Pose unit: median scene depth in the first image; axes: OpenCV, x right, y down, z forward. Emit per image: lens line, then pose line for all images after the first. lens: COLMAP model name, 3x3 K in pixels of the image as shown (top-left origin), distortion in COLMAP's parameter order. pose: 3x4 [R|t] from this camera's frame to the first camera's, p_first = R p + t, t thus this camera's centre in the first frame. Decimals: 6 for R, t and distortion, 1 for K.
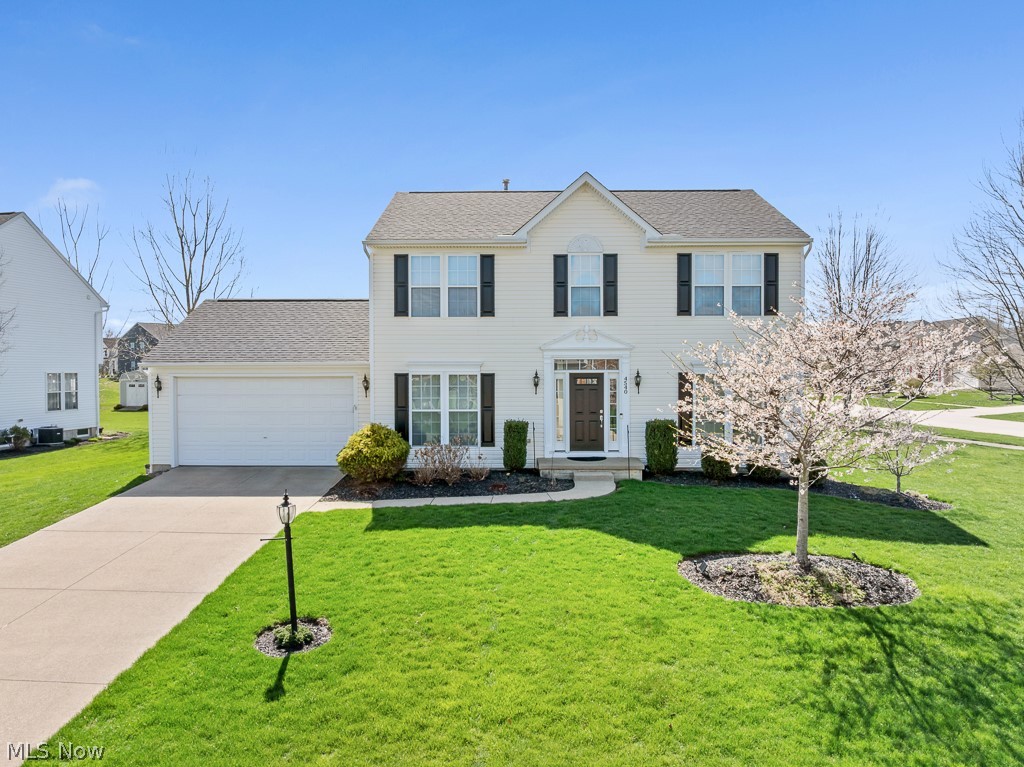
lens RADIAL K [[719.8, 0, 512.0], [0, 719.8, 383.5], [0, 0, 1]] dist [-0.030257, -0.000955]
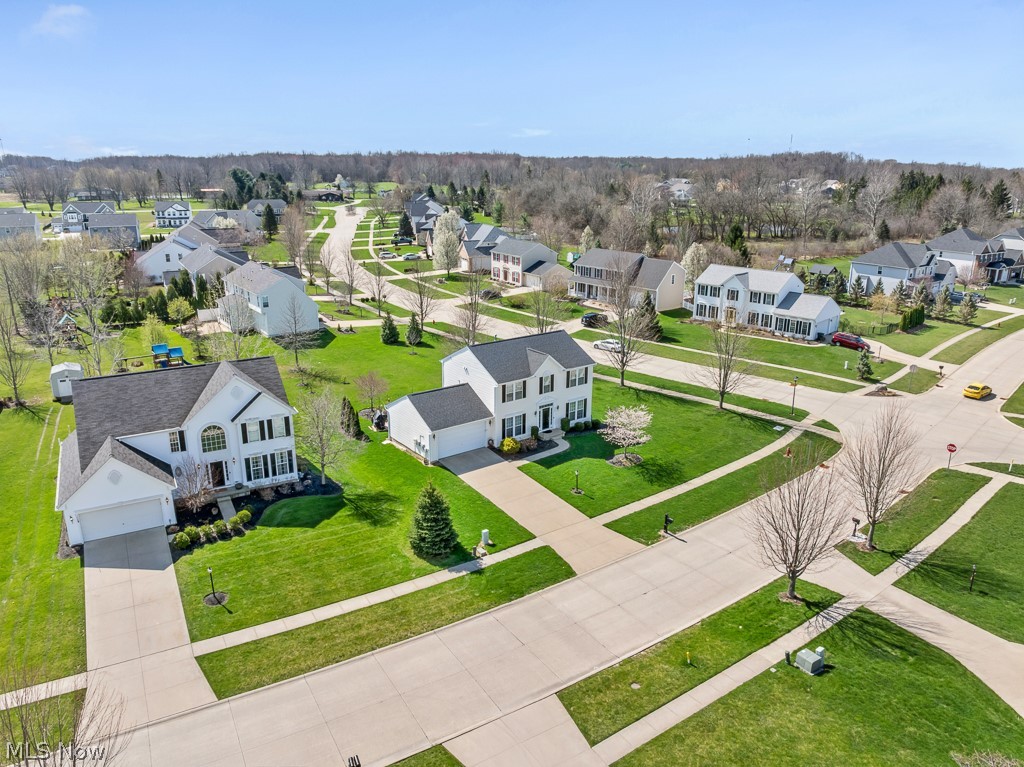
lens RADIAL K [[721.9, 0, 514.6], [0, 721.9, 379.0], [0, 0, 1]] dist [-0.031614, -0.005806]
pose [[0.789388, -0.169226, 0.590110, -2.079826], [0.002566, 0.962156, 0.272486, -1.115240], [-0.613890, -0.213583, 0.759949, -1.558387]]
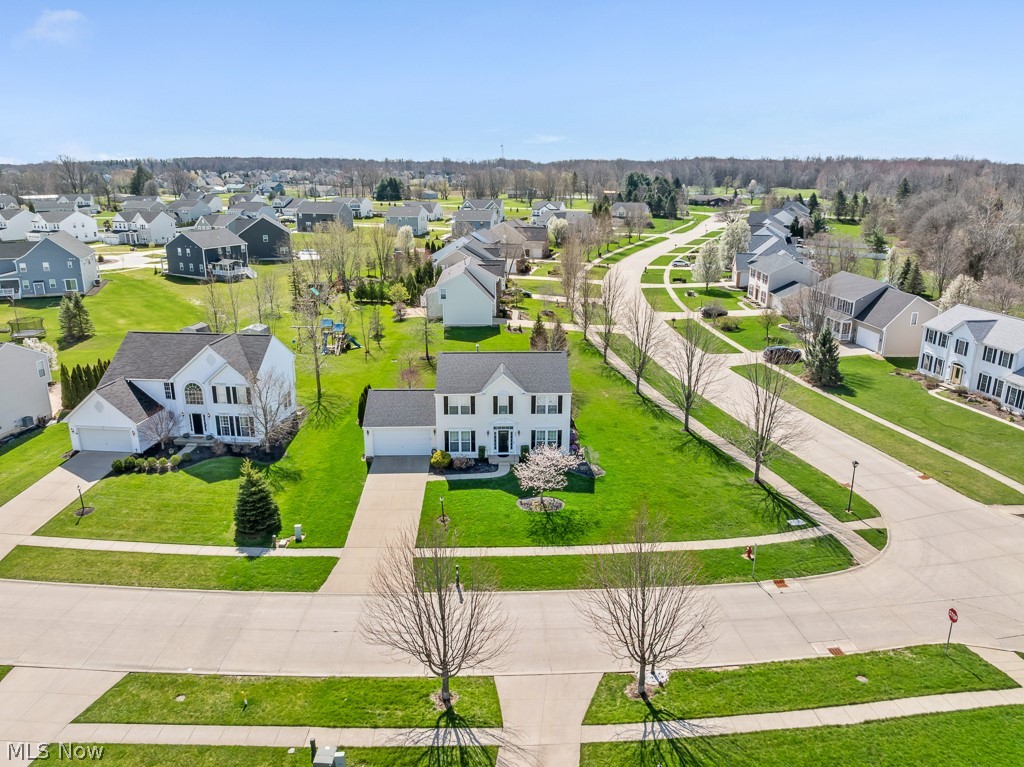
lens RADIAL K [[721.9, 0, 514.6], [0, 721.9, 379.0], [0, 0, 1]] dist [-0.031614, -0.005806]
pose [[0.998568, -0.007342, 0.052982, -0.017773], [-0.007129, 0.963431, 0.267863, -1.122973], [-0.053011, -0.267858, 0.961999, -2.105218]]
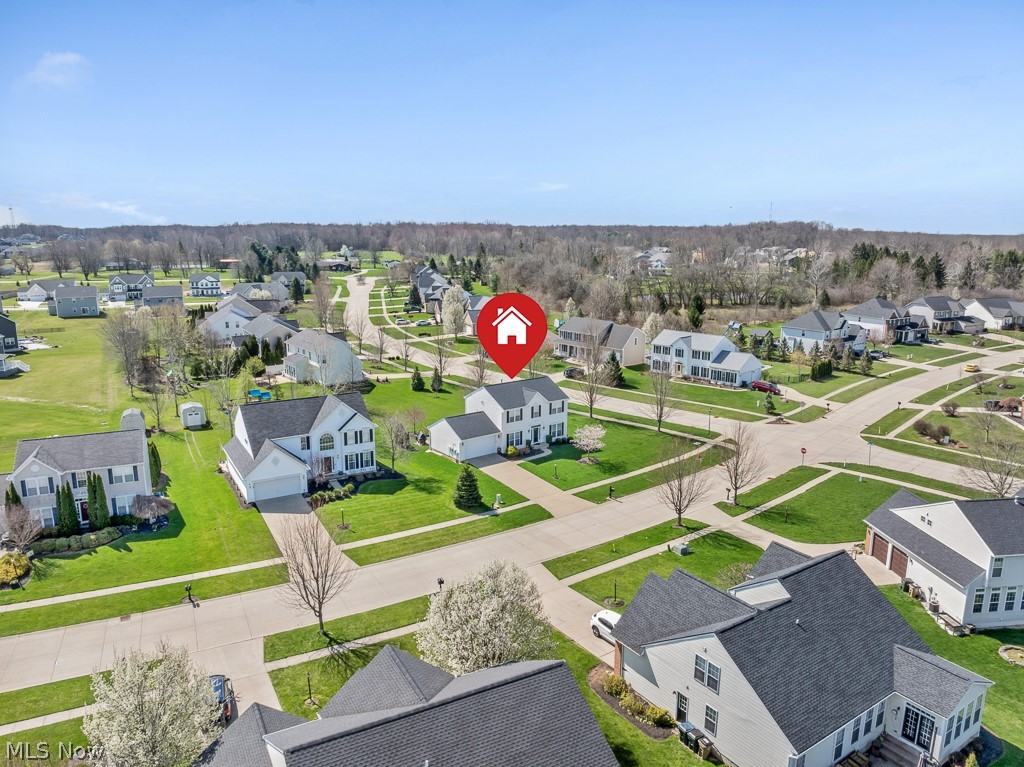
lens RADIAL K [[719.8, 0, 512.0], [0, 719.8, 383.5], [0, 0, 1]] dist [-0.030257, -0.000955]
pose [[0.784336, -0.125558, 0.607496, -3.174625], [0.005189, 0.980596, 0.195972, -1.359563], [-0.620314, -0.150555, 0.769768, -2.872515]]
